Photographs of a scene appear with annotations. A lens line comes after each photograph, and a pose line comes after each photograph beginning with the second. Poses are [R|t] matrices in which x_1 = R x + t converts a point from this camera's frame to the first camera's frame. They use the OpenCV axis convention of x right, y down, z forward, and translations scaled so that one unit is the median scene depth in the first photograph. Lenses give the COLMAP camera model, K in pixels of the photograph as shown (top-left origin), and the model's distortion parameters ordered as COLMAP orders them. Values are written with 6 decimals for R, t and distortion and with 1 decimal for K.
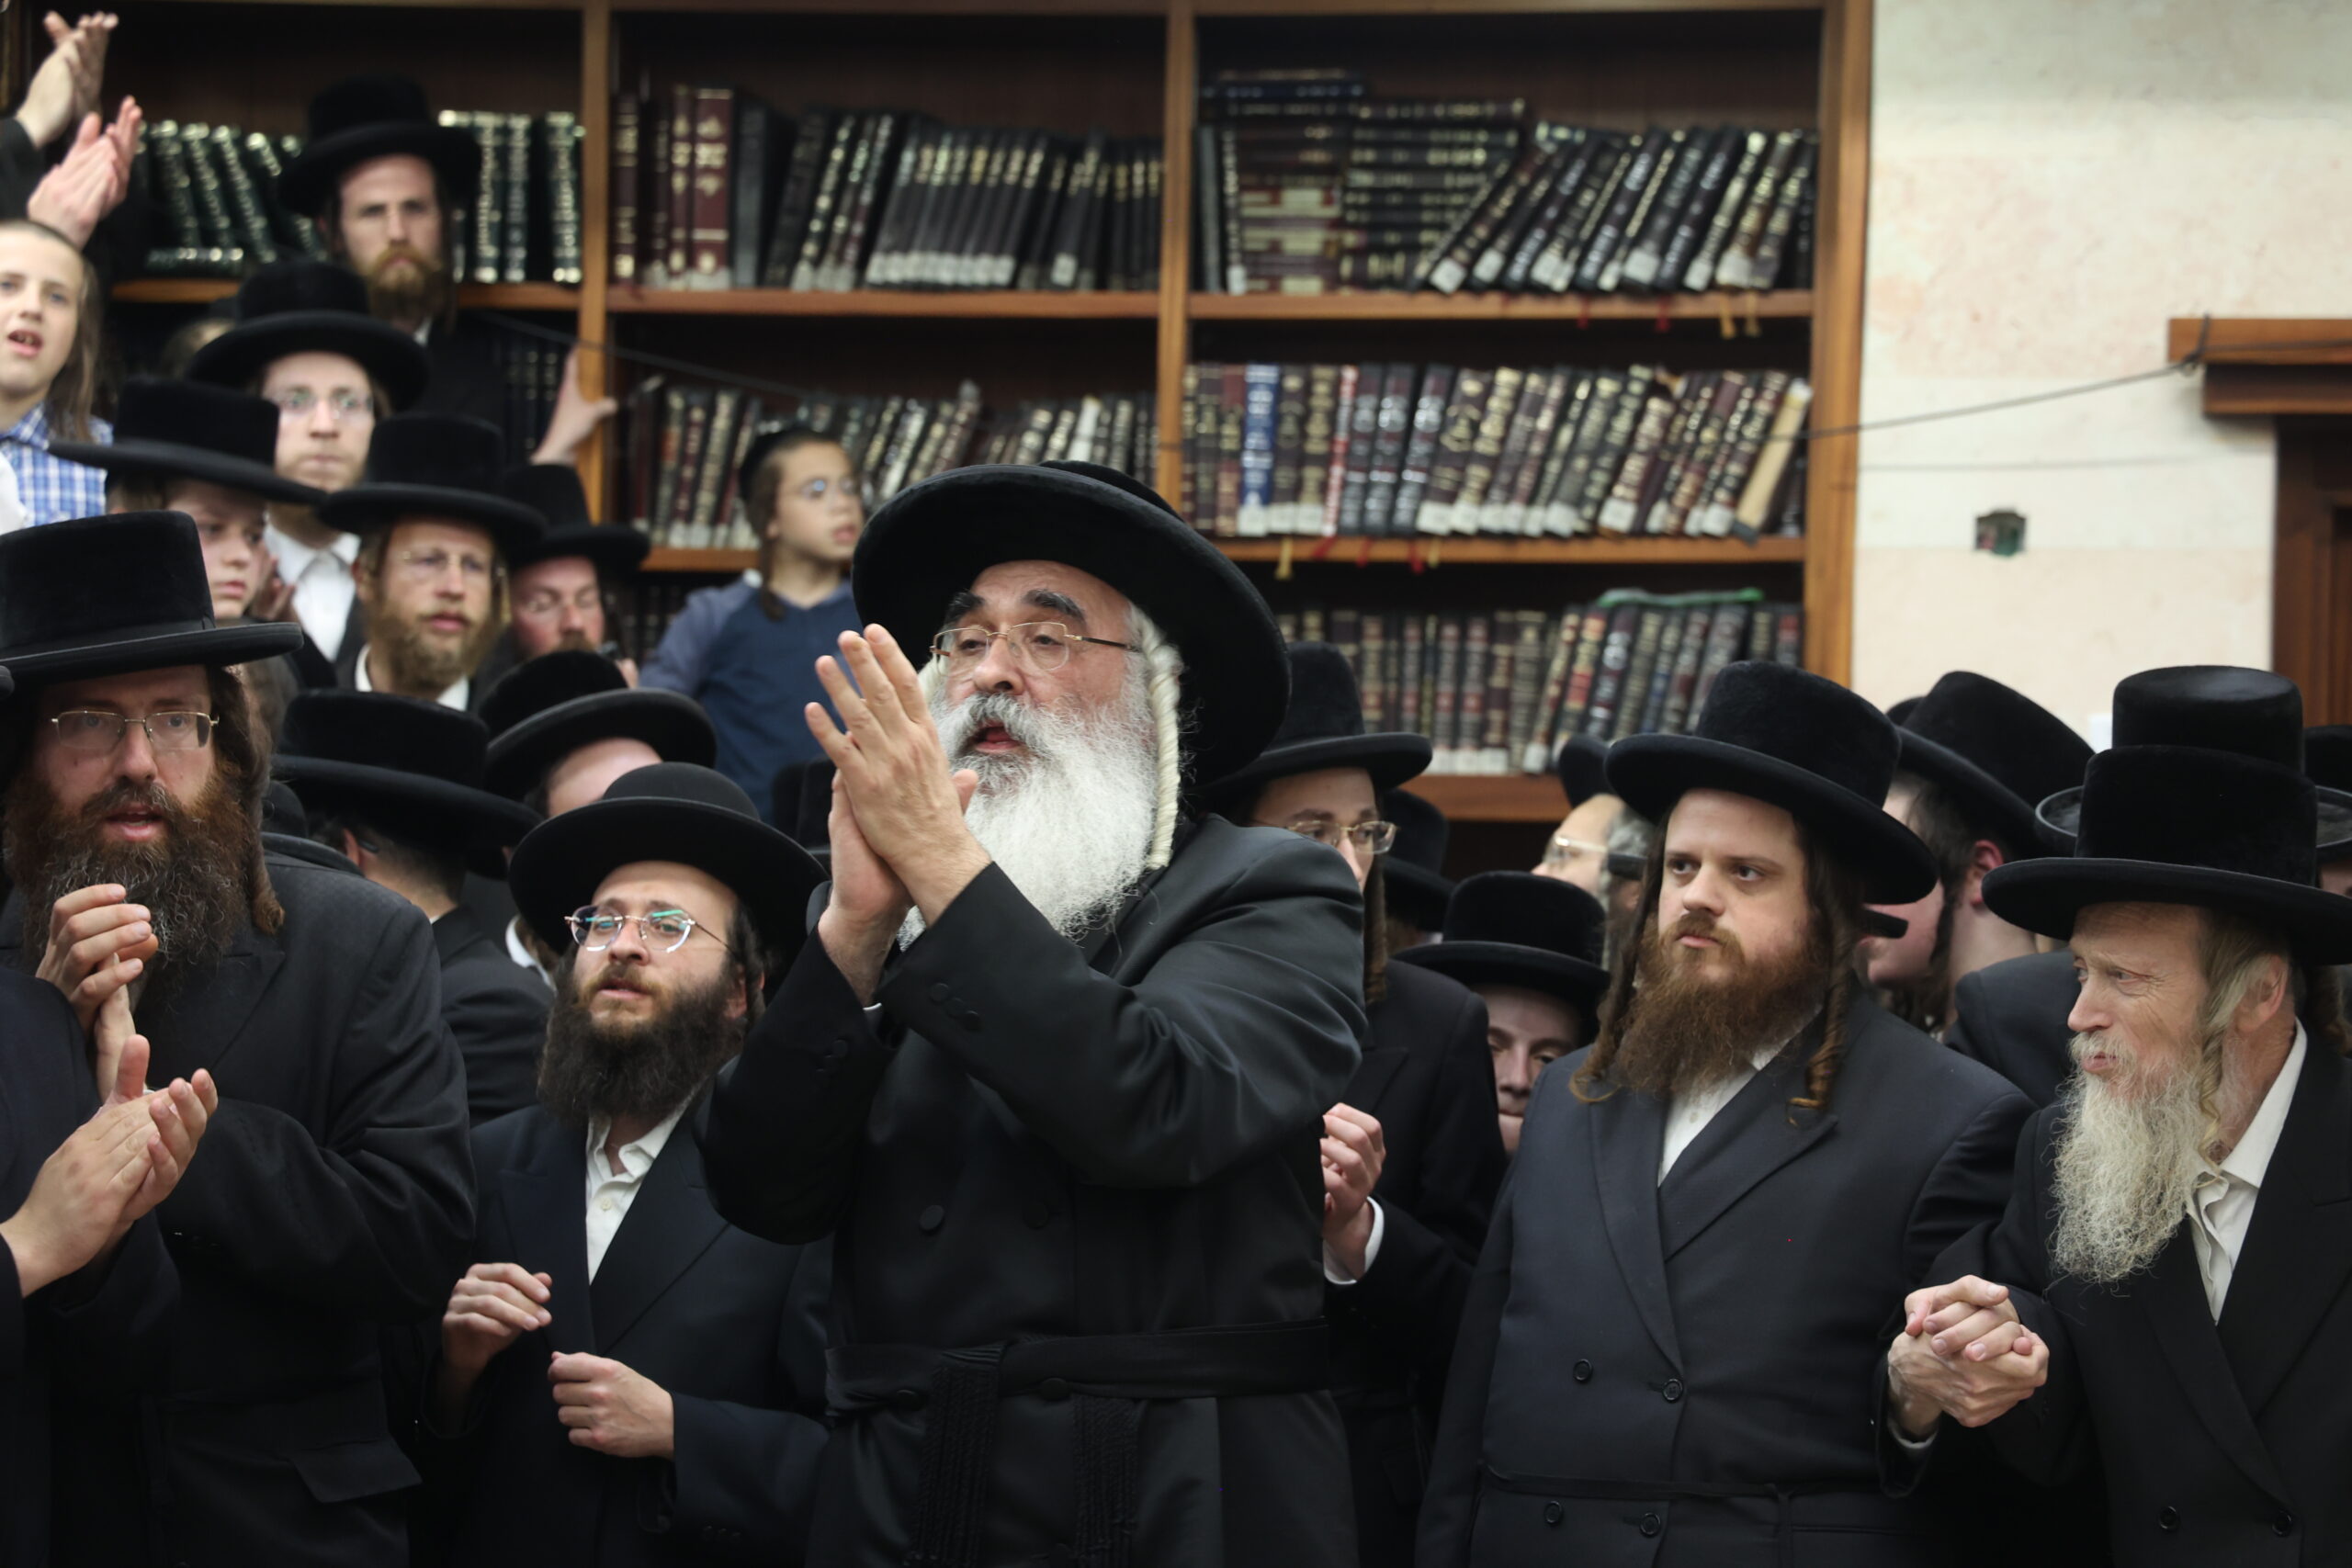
lens RADIAL K [[7113.1, 0, 1176.5], [0, 7113.1, 781.4], [0, 0, 1]] dist [-0.106320, 0.000000]
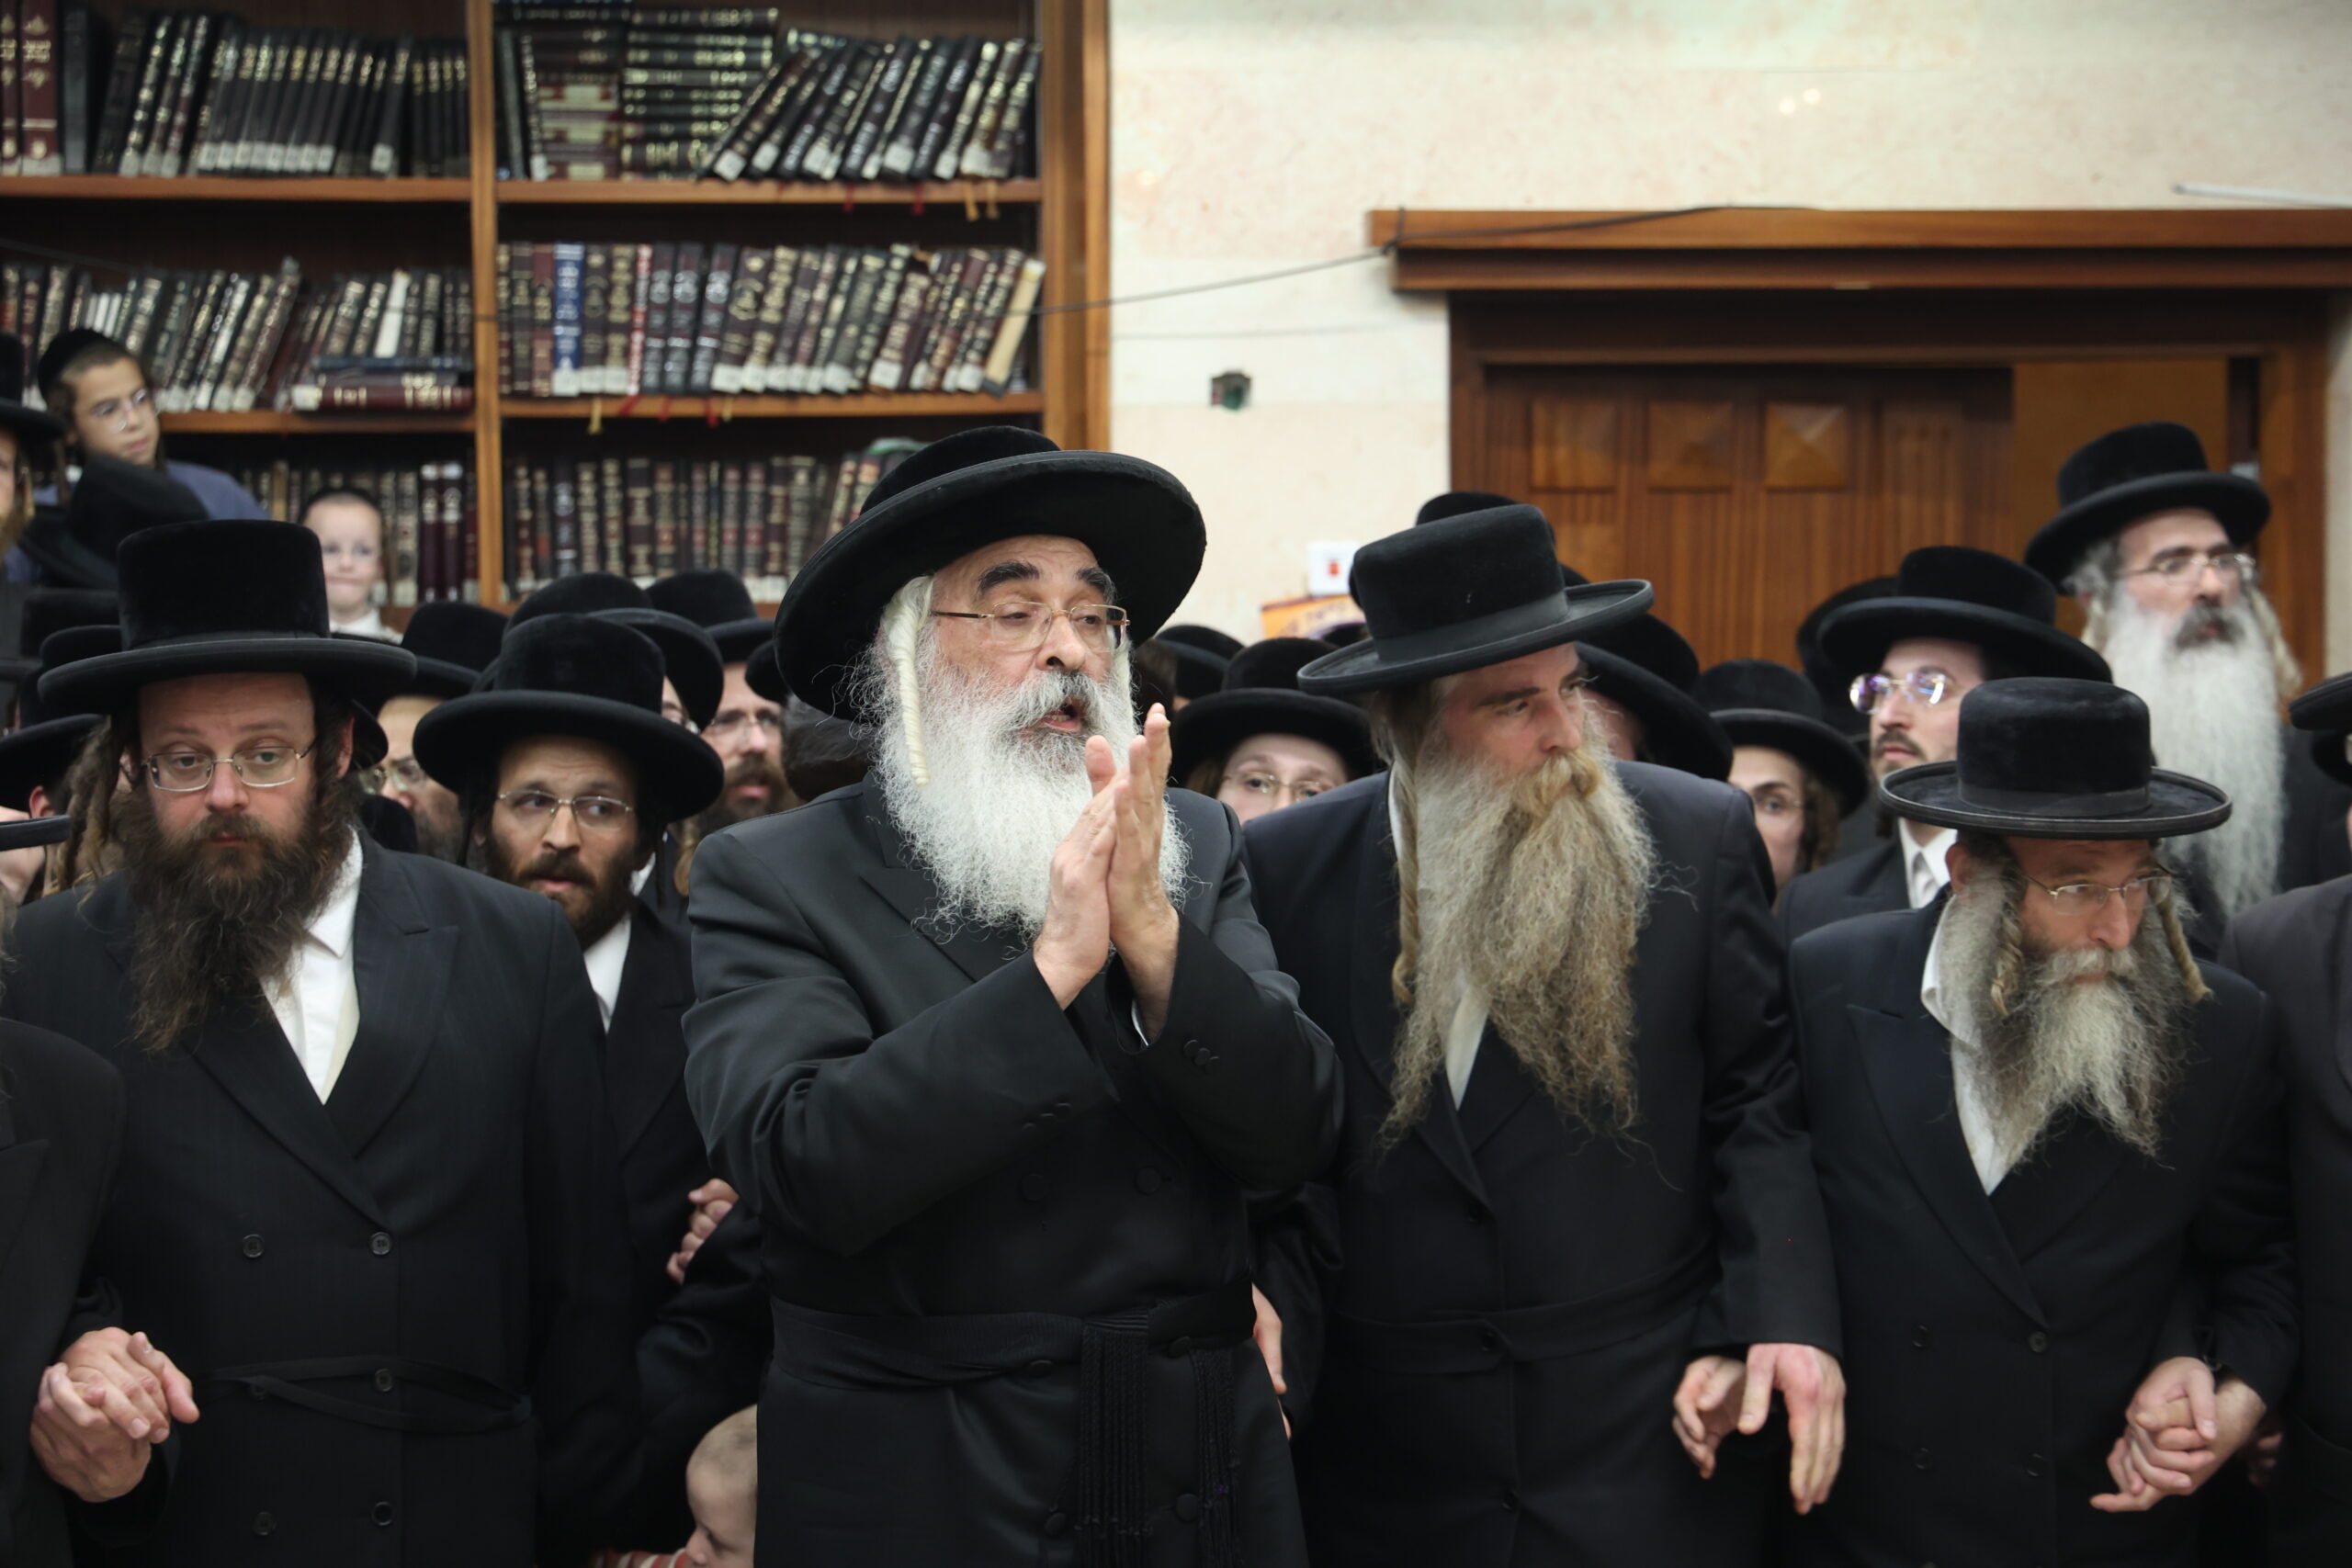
lens RADIAL K [[5164.1, 0, 1175.6], [0, 5164.1, 787.2], [0, 0, 1]] dist [-0.155829, 0.000000]
pose [[0.918684, -0.049797, 0.391842, -0.225068], [0.009790, 0.994587, 0.103443, -0.056496], [-0.394872, -0.091195, 0.914199, 0.205281]]
